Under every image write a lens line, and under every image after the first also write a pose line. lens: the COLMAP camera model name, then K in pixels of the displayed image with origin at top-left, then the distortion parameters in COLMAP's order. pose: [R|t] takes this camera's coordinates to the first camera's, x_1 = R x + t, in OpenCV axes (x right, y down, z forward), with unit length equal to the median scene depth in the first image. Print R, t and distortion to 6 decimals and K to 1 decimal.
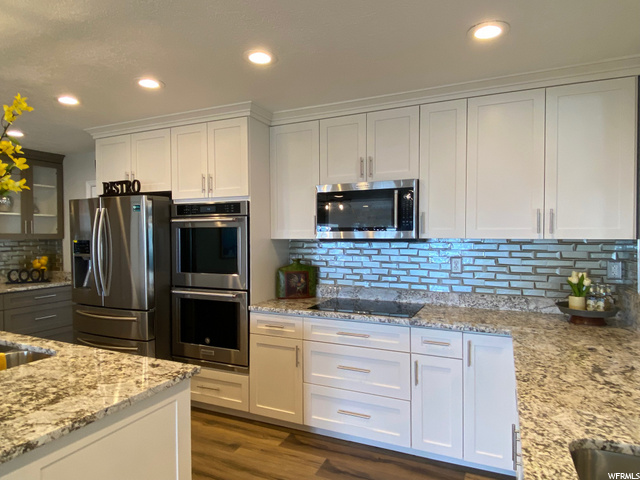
lens RADIAL K [[392.7, 0, 318.7], [0, 392.7, 240.7], [0, 0, 1]] dist [0.046512, -0.046665]
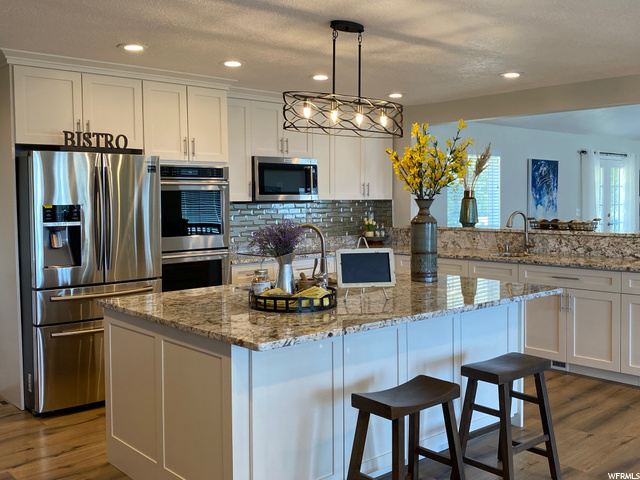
lens RADIAL K [[674.0, 0, 318.0], [0, 674.0, 229.5], [0, 0, 1]] dist [0.044330, 0.000000]
pose [[0.393859, -0.044322, 0.918102, -1.810560], [0.021915, 0.999006, 0.038826, 0.007608], [-0.918910, 0.004829, 0.394439, 0.014710]]
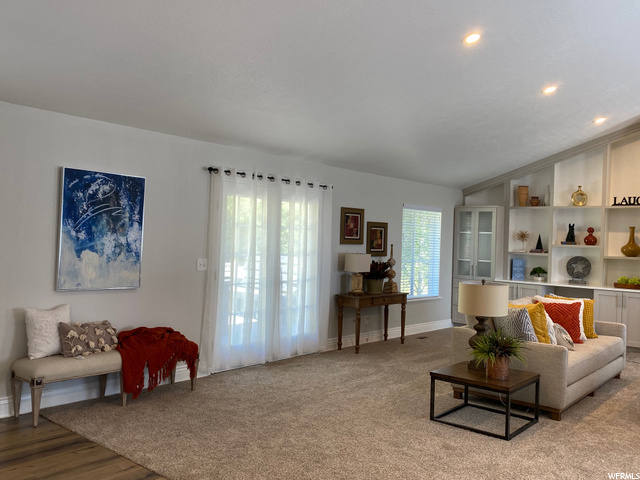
lens RADIAL K [[587.2, 0, 315.5], [0, 587.2, 237.4], [0, 0, 1]] dist [0.052948, 0.000000]
pose [[0.256590, 0.012568, 0.966439, 0.264198], [-0.024636, 0.999676, -0.006459, -0.001929], [-0.966206, -0.022152, 0.256817, -0.706047]]
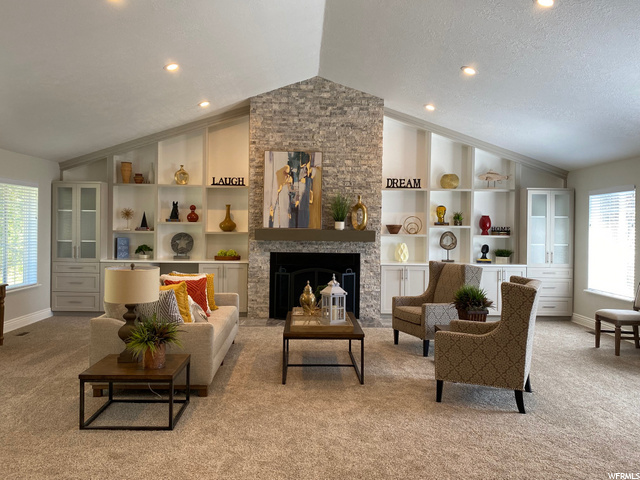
lens RADIAL K [[587.2, 0, 307.8], [0, 587.2, 232.0], [0, 0, 1]] dist [0.052948, 0.000000]
pose [[-0.433144, -0.015983, 0.901183, 0.421723], [-0.002088, 0.999858, 0.016730, -0.015475], [-0.901322, 0.005364, -0.433116, -0.470956]]
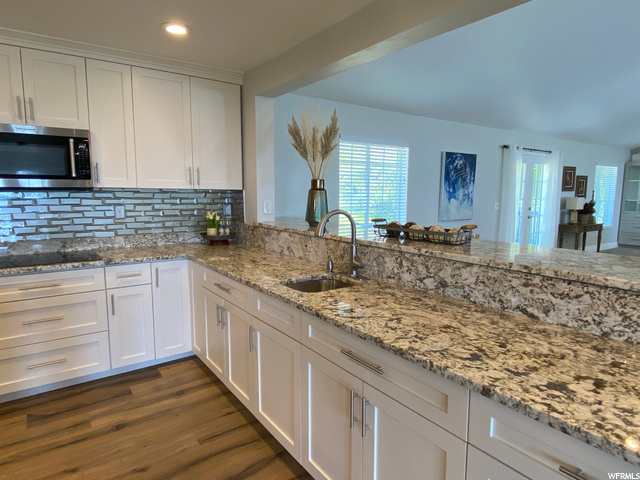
lens RADIAL K [[392.7, 0, 312.5], [0, 392.7, 246.1], [0, 0, 1]] dist [0.046512, -0.046665]
pose [[0.501493, -0.114638, 0.857533, -0.359415], [0.008631, 0.991796, 0.127539, 0.018238], [-0.865119, -0.056559, 0.498368, -0.058287]]
